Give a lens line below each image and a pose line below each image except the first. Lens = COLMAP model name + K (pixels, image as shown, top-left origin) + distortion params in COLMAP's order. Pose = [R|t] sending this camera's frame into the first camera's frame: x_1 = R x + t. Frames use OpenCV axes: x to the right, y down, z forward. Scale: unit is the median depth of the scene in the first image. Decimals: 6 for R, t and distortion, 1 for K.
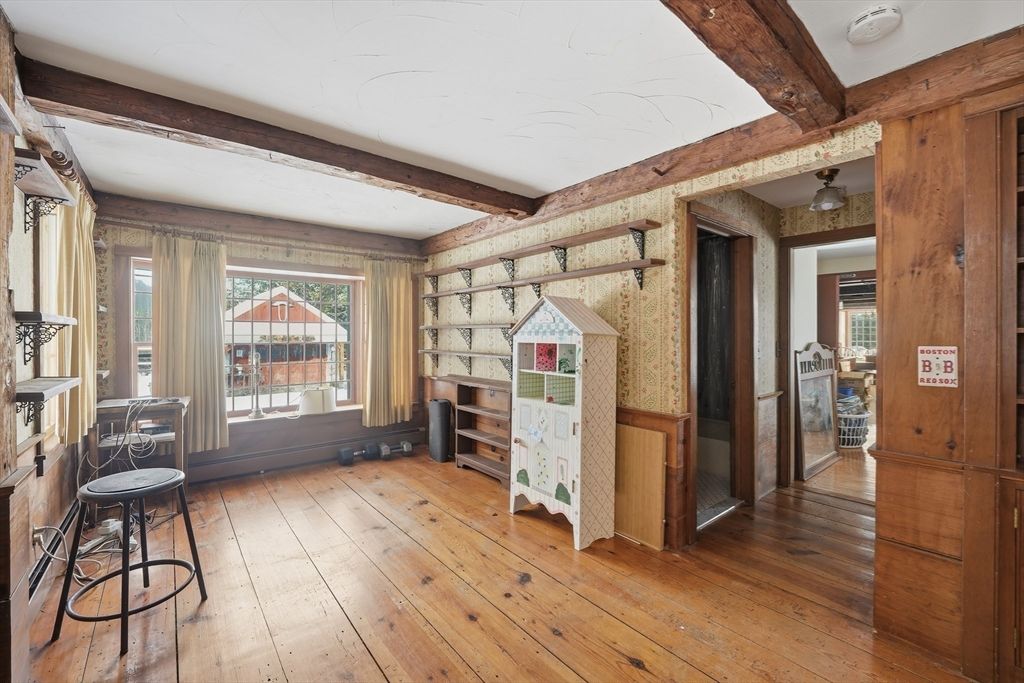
lens RADIAL K [[419.5, 0, 512.8], [0, 419.5, 338.6], [0, 0, 1]] dist [0.000070, 0.000037]
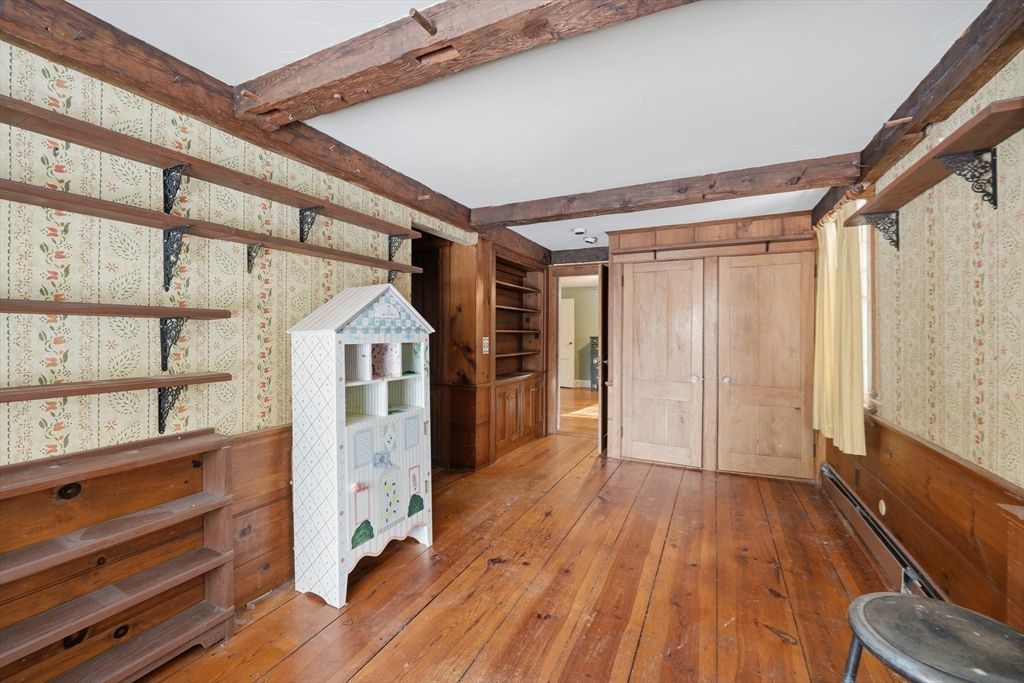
lens RADIAL K [[419.5, 0, 513.5], [0, 419.5, 335.3], [0, 0, 1]] dist [0.000070, 0.000037]
pose [[-0.415205, -0.009077, 0.909683, -0.771831], [0.002430, 0.999936, 0.011087, -0.012534], [-0.909725, 0.006814, -0.415156, 1.129837]]
